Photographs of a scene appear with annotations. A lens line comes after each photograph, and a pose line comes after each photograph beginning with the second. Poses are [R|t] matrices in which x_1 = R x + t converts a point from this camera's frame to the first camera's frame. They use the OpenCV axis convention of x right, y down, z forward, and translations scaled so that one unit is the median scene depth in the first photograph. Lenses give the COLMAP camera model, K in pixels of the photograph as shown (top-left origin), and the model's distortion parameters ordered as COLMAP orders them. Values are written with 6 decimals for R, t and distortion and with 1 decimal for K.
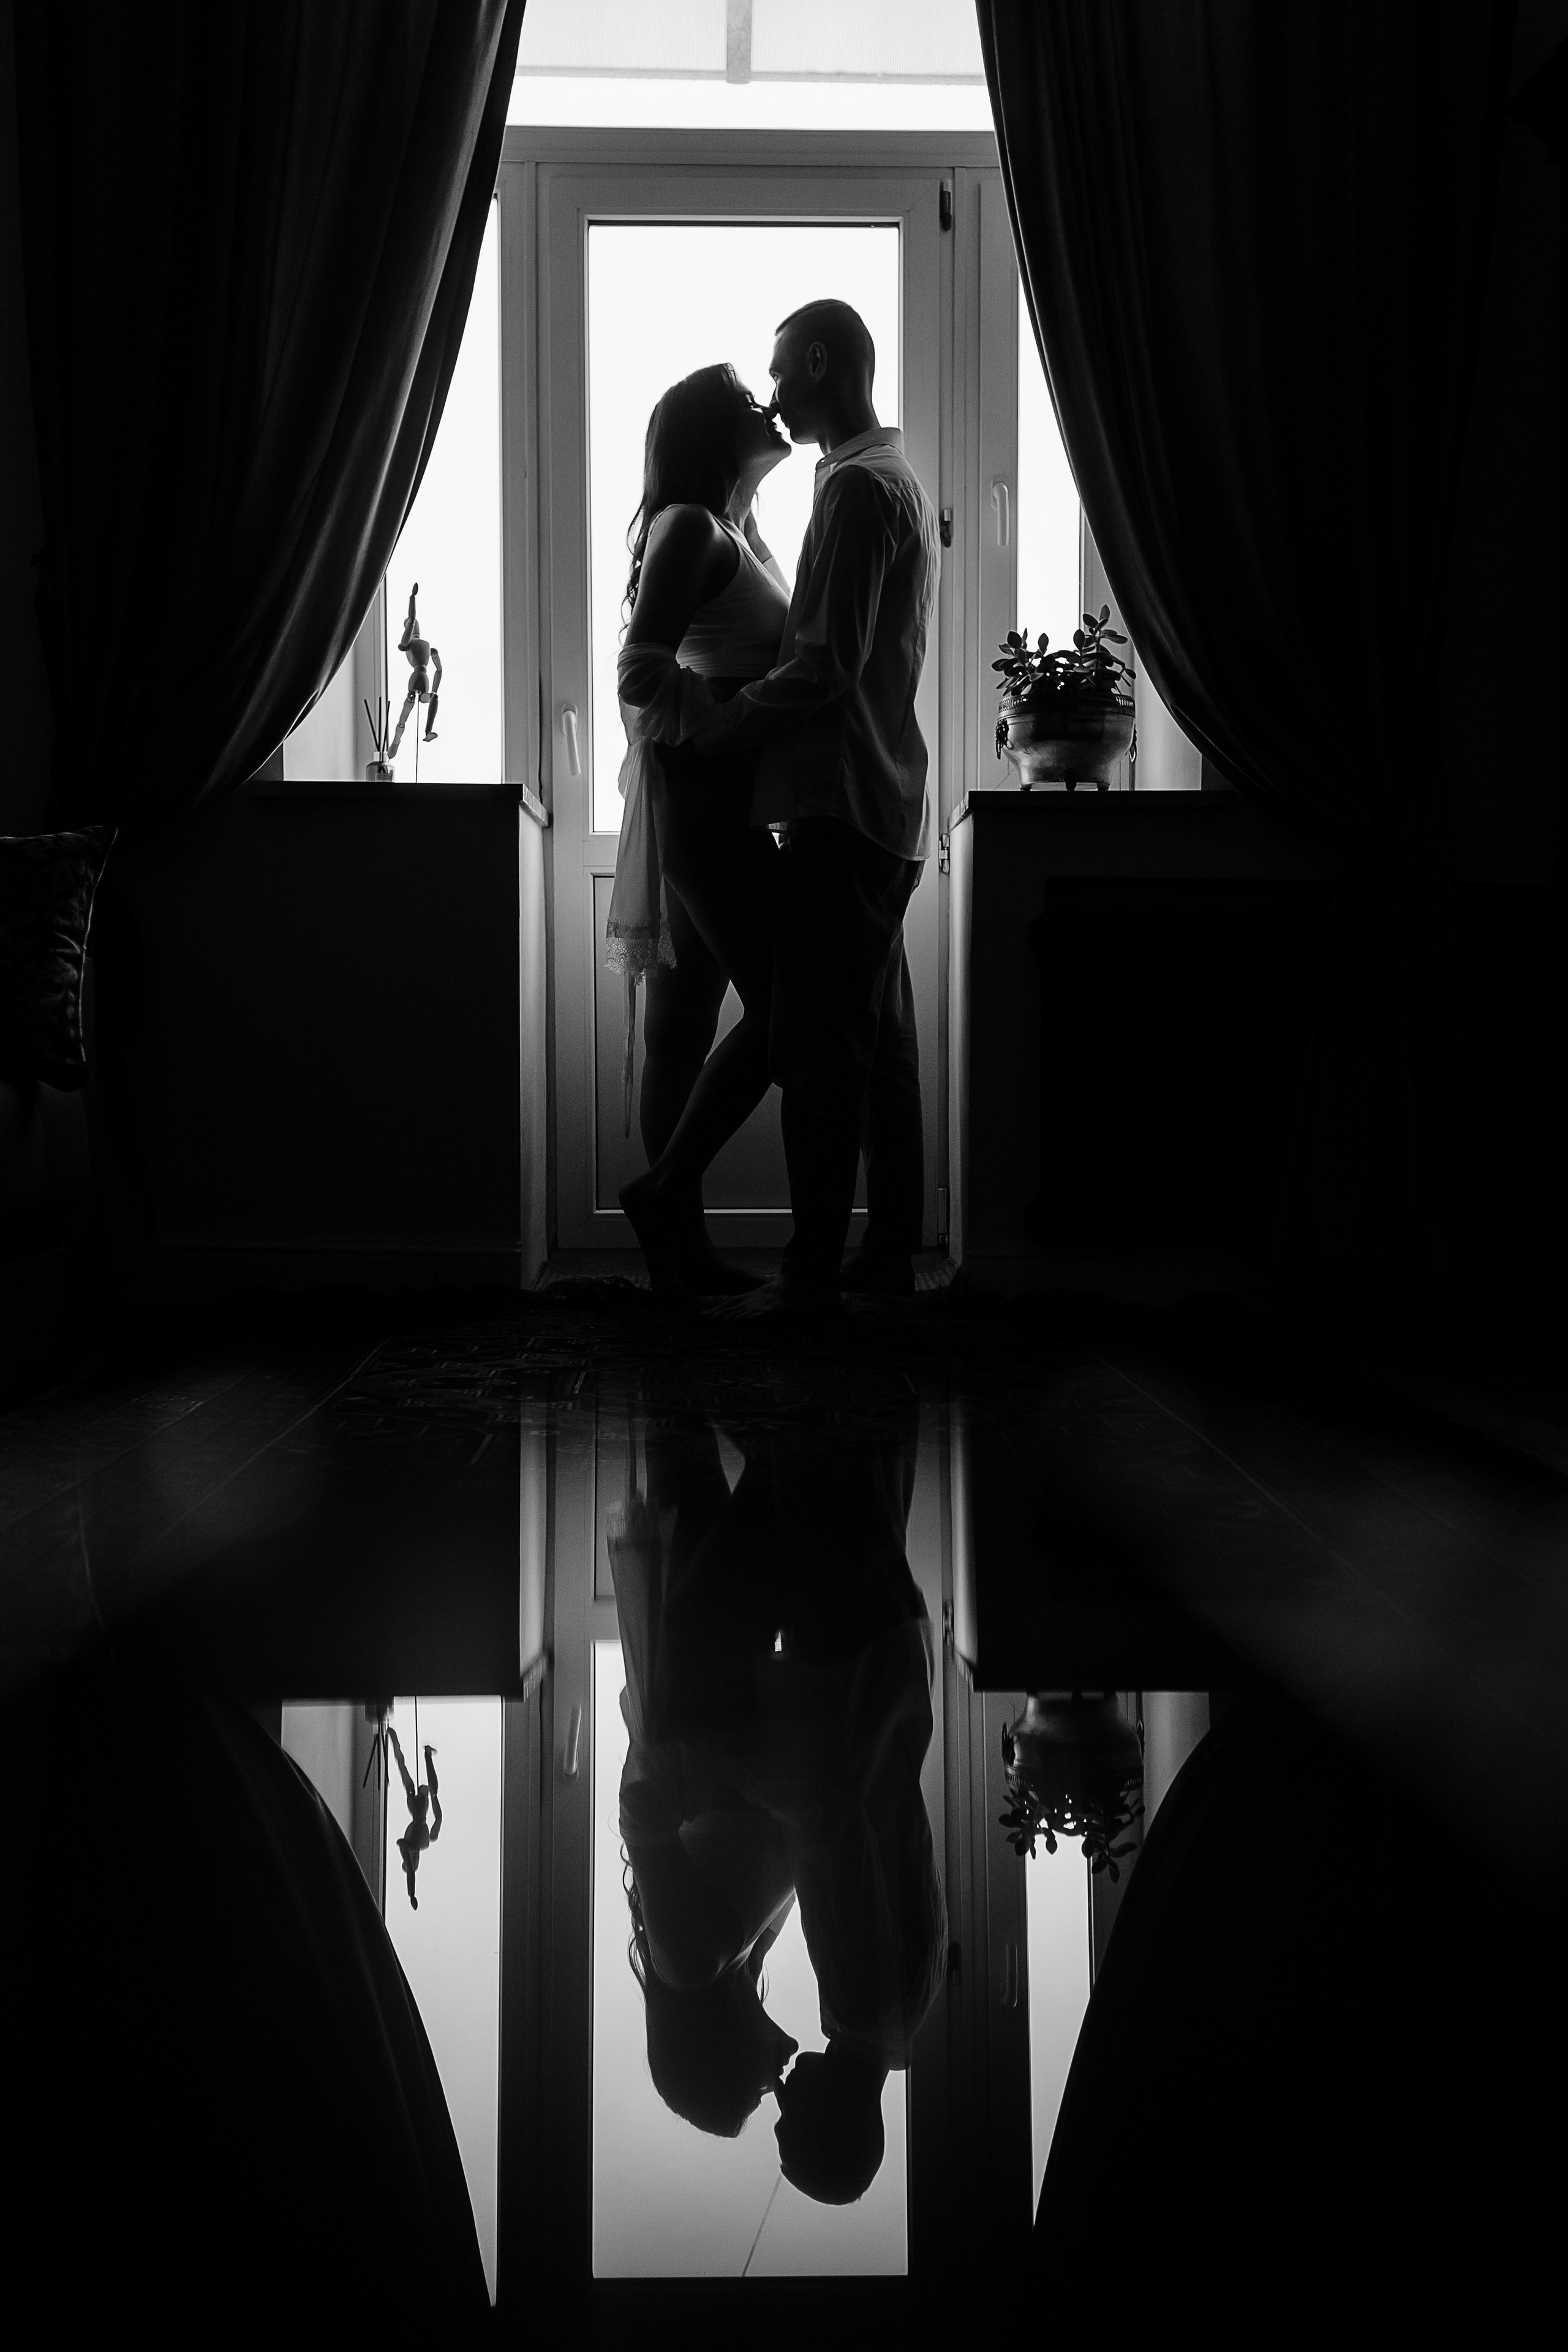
lens RADIAL K [[2284.7, 0, 773.0], [0, 2284.7, 1157.0], [0, 0, 1]] dist [0.005799, 0.000000]
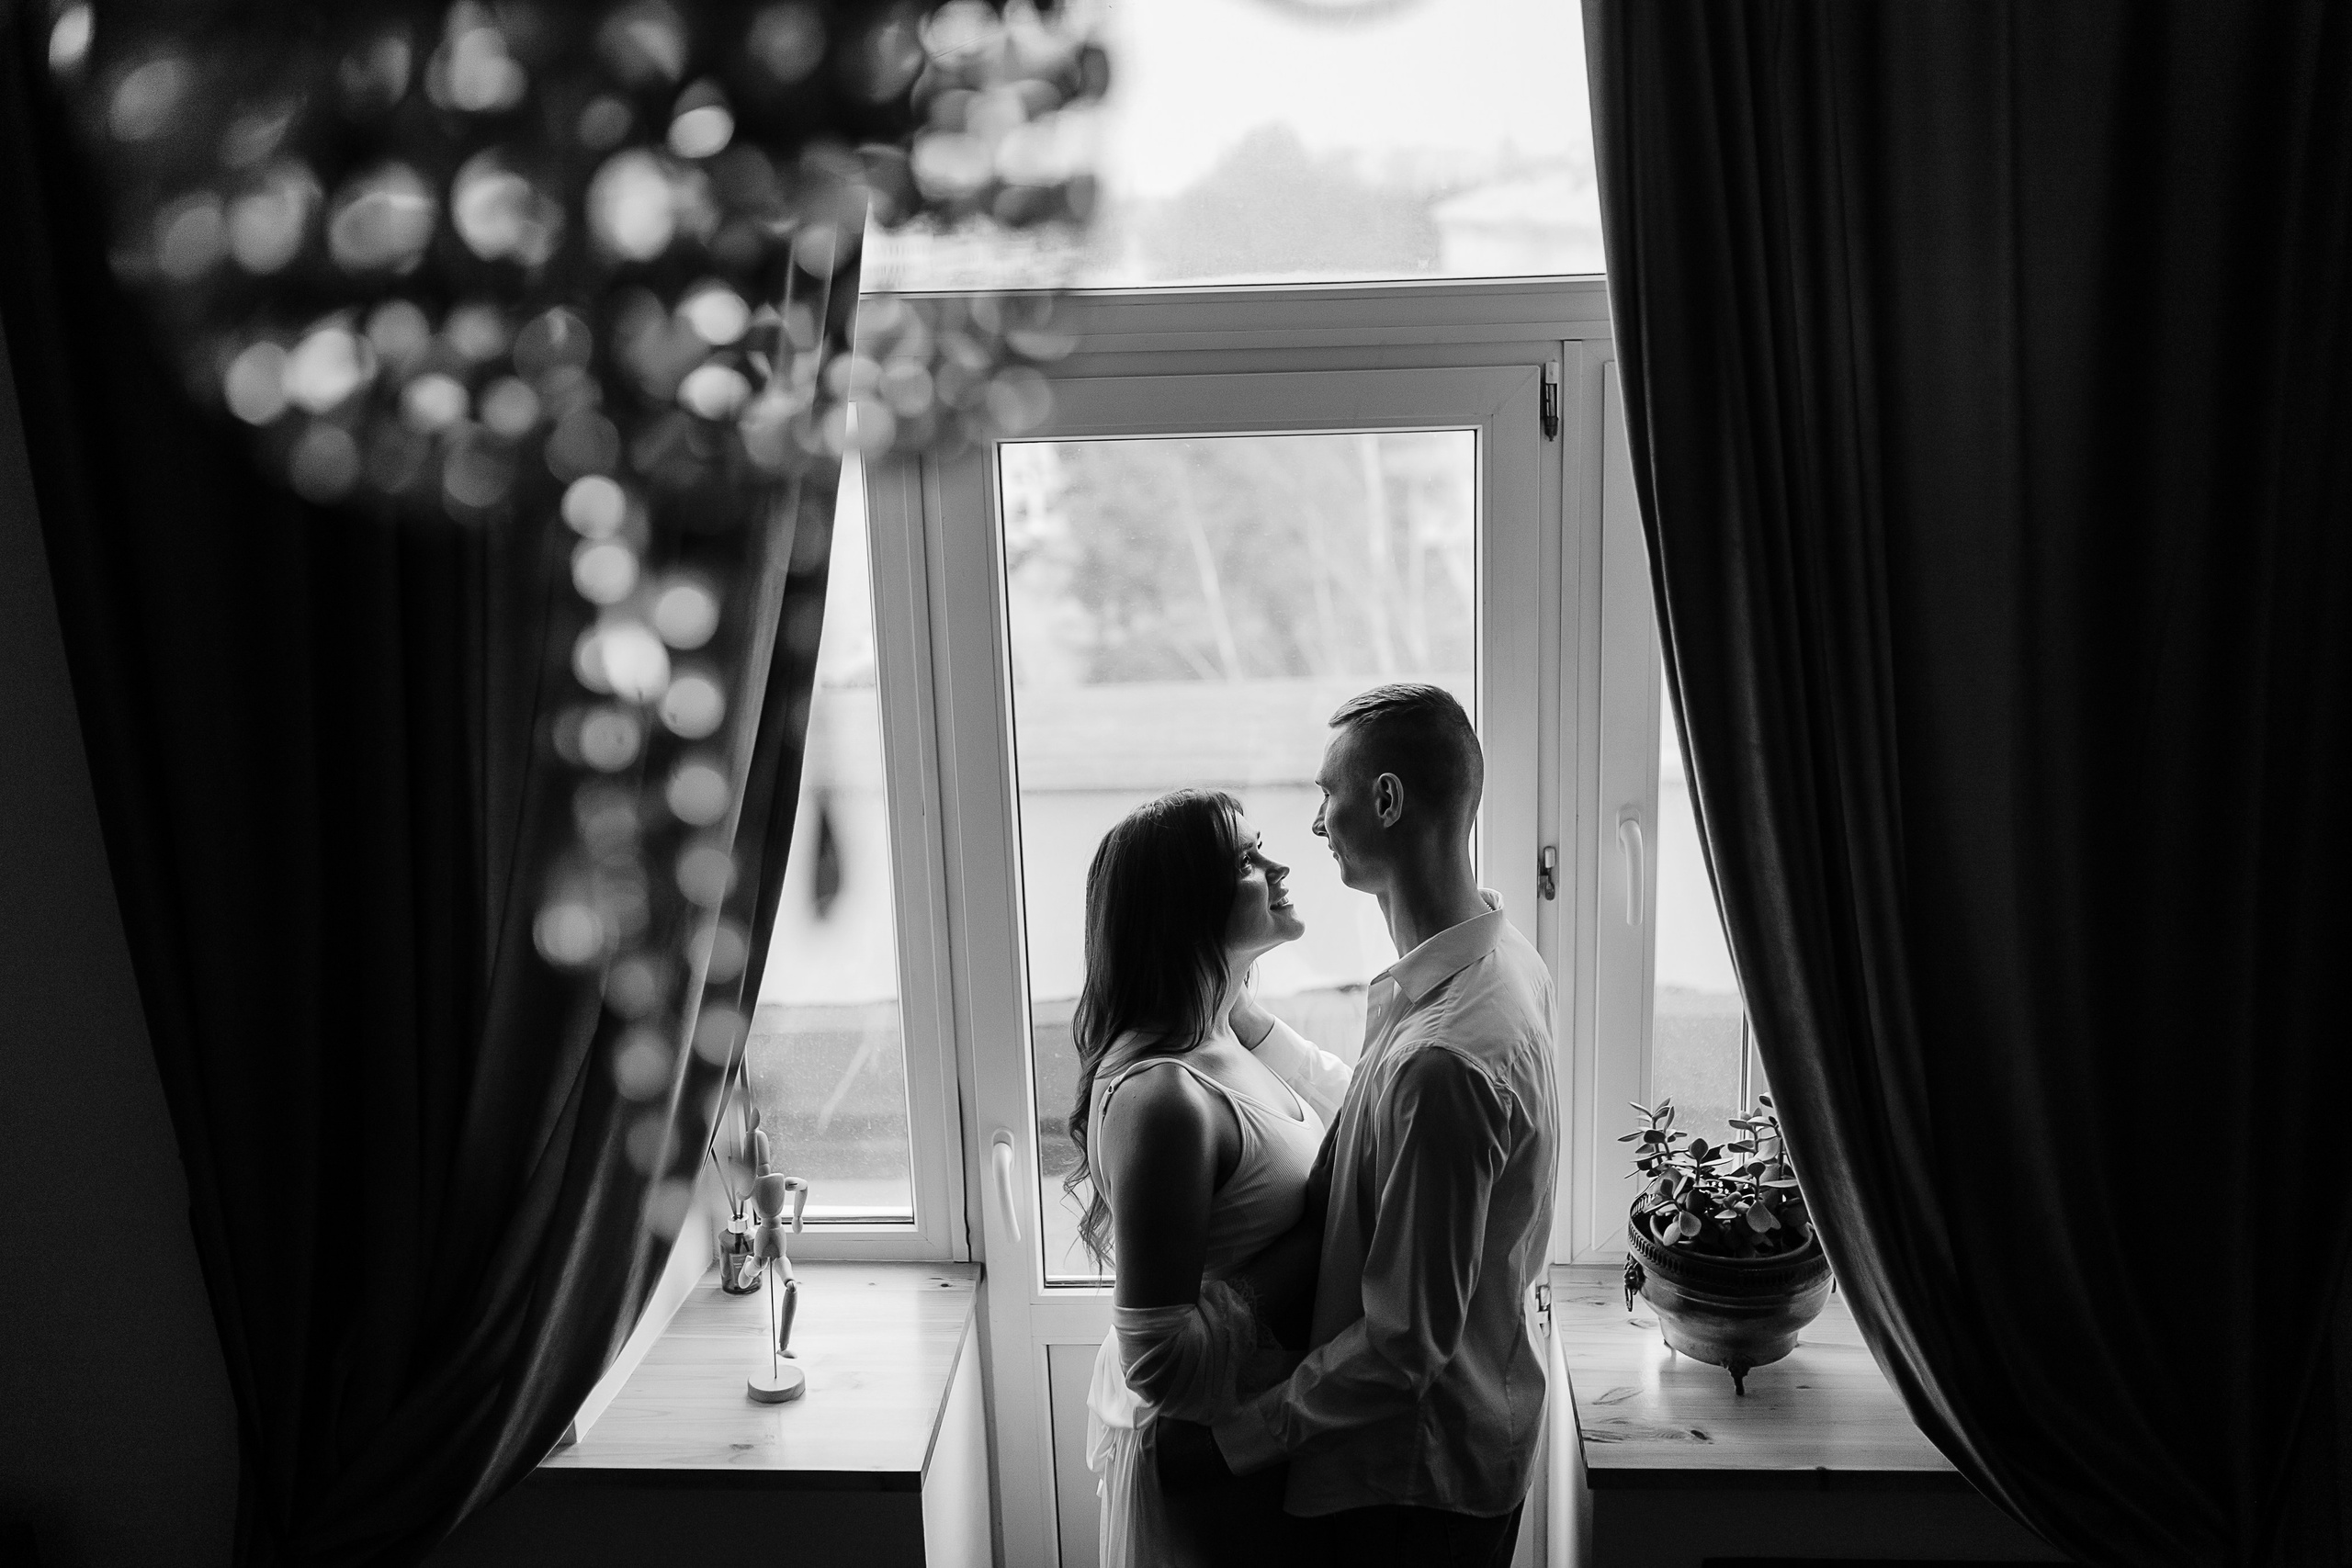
lens RADIAL K [[2284.5, 0, 1192.7], [0, 2284.5, 809.7], [0, 0, 1]] dist [0.005799, 0.000000]
pose [[0.998158, -0.014181, -0.058994, 0.012043], [0.025195, 0.981388, 0.190378, -0.451075], [0.055196, -0.191513, 0.979937, 0.359393]]
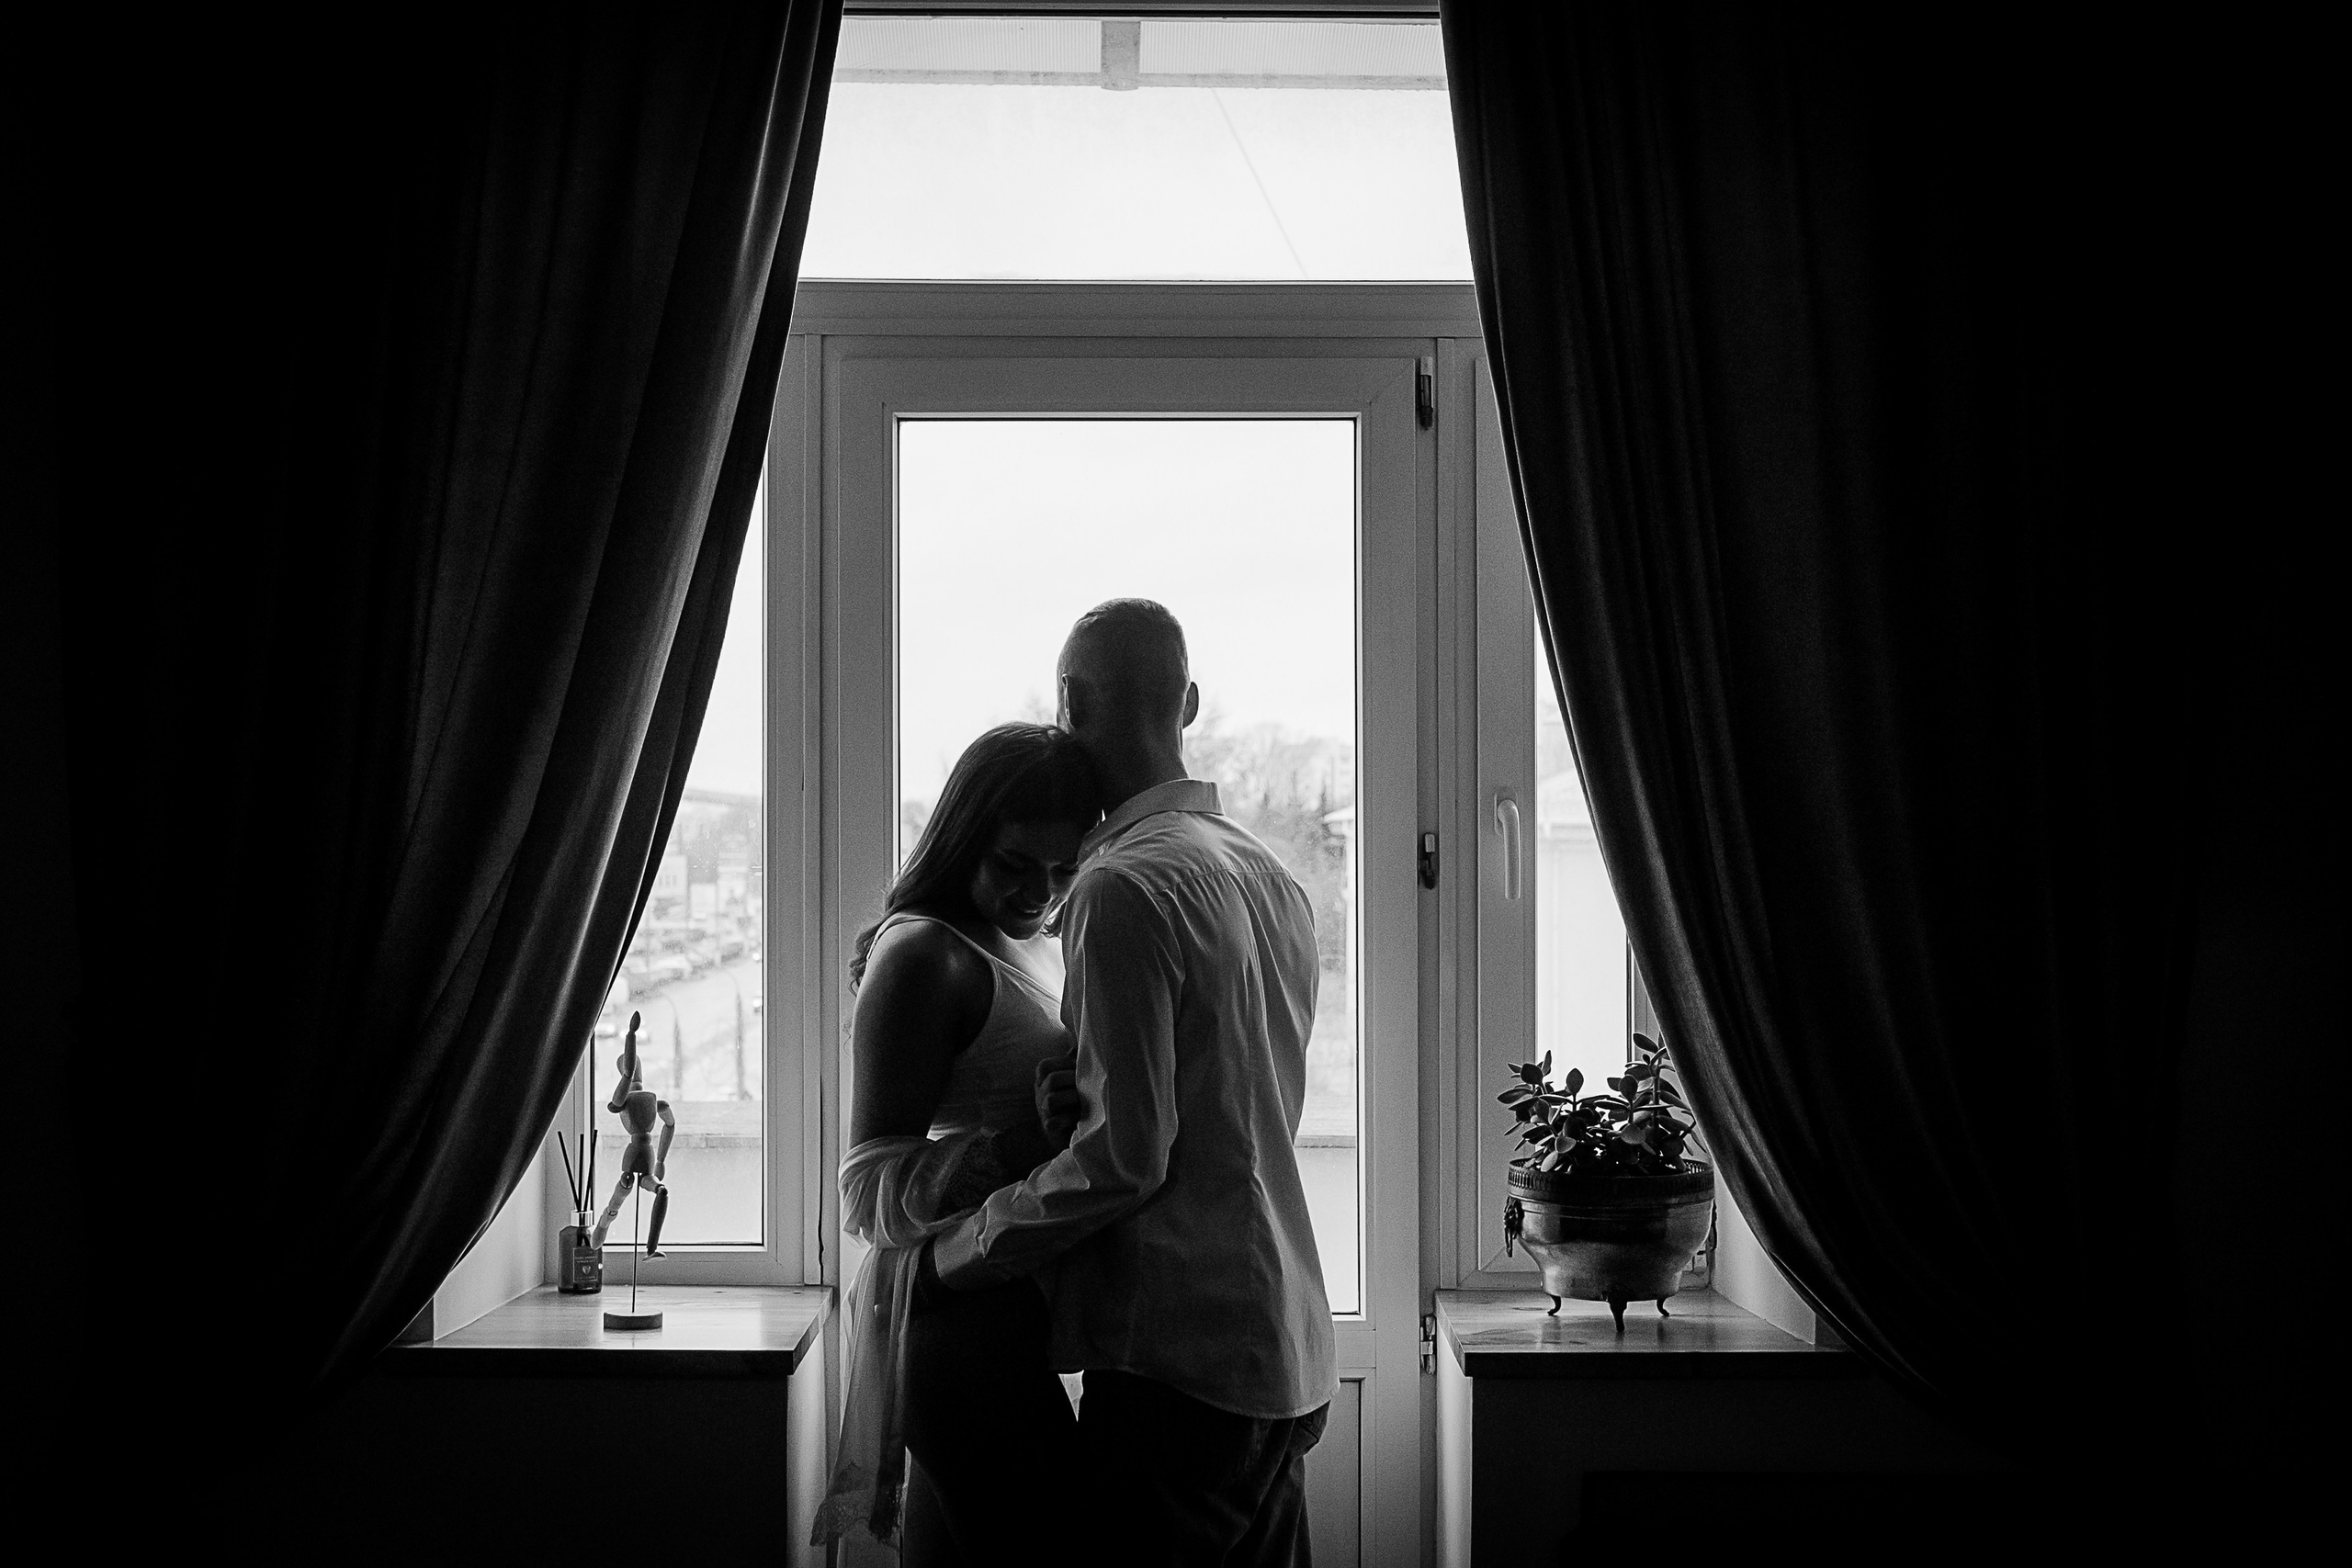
lens RADIAL K [[3354.8, 0, 1179.6], [0, 3354.8, 769.6], [0, 0, 1]] dist [0.006118, 0.000000]
pose [[0.999993, -0.000279, 0.003788, -0.001067], [0.000548, 0.997456, -0.071281, -0.246118], [-0.003759, 0.071282, 0.997449, 0.014924]]
